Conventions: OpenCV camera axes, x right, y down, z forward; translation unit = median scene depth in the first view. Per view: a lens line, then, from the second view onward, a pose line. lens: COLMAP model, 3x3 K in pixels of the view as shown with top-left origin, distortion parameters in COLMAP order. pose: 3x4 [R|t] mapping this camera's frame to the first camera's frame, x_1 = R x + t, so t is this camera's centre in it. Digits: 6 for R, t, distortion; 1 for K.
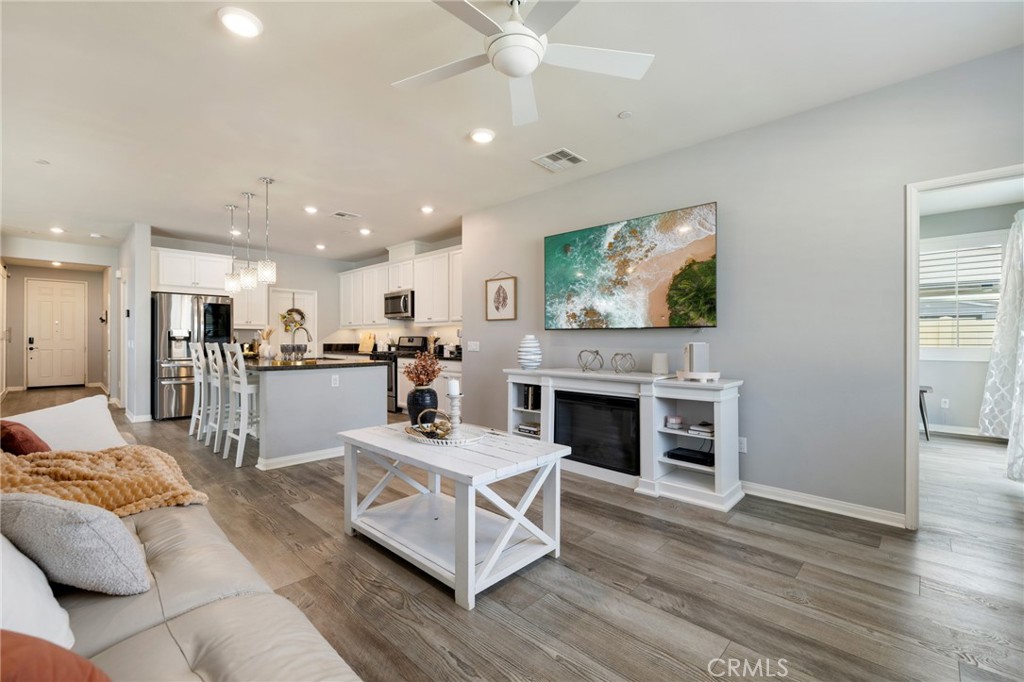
lens RADIAL K [[433.8, 0, 516.4], [0, 433.8, 338.6], [0, 0, 1]] dist [0.000824, 0.000505]
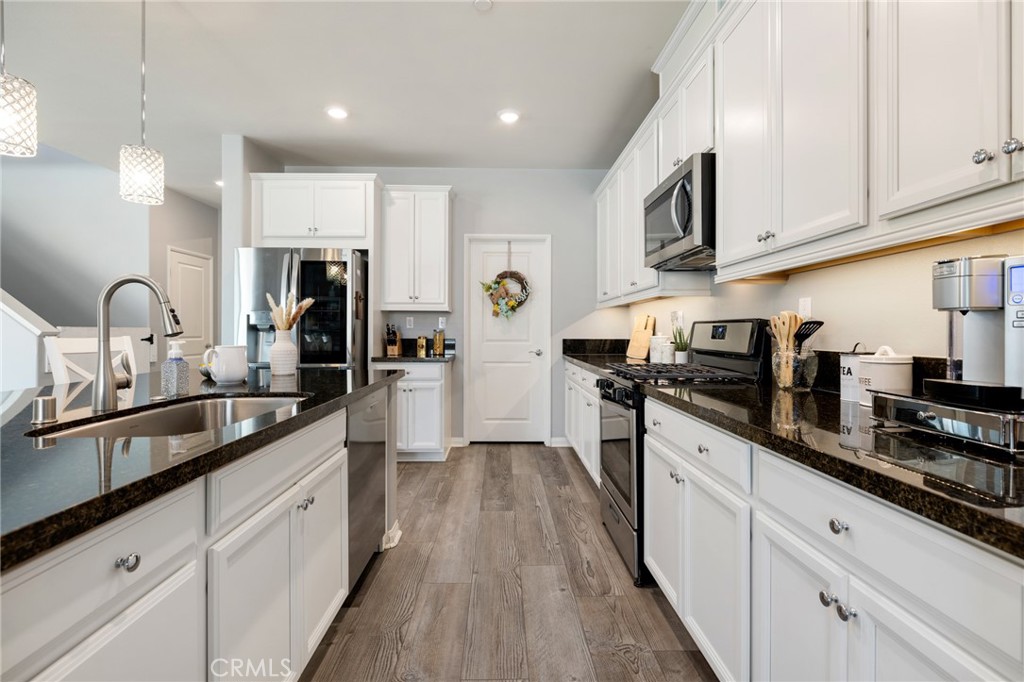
lens RADIAL K [[486.4, 0, 506.6], [0, 486.4, 332.6], [0, 0, 1]] dist [-0.002171, 0.000117]
pose [[0.690612, 0.003498, -0.723217, -0.175874], [-0.000904, 0.999992, 0.003974, 0.004854], [0.723225, -0.002090, 0.690609, 1.167566]]
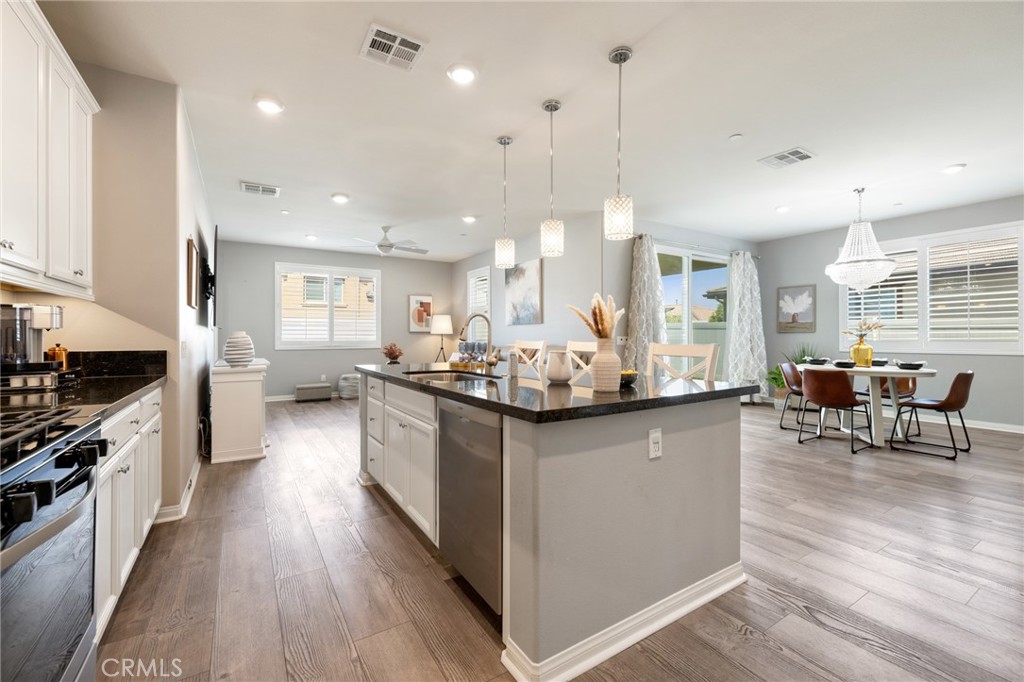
lens RADIAL K [[433.8, 0, 512.8], [0, 433.8, 334.5], [0, 0, 1]] dist [0.000824, 0.000505]
pose [[-0.966321, 0.001697, 0.257334, -0.821051], [0.000173, 0.999982, -0.005946, 0.003493], [-0.257340, -0.005701, -0.966304, 1.844777]]
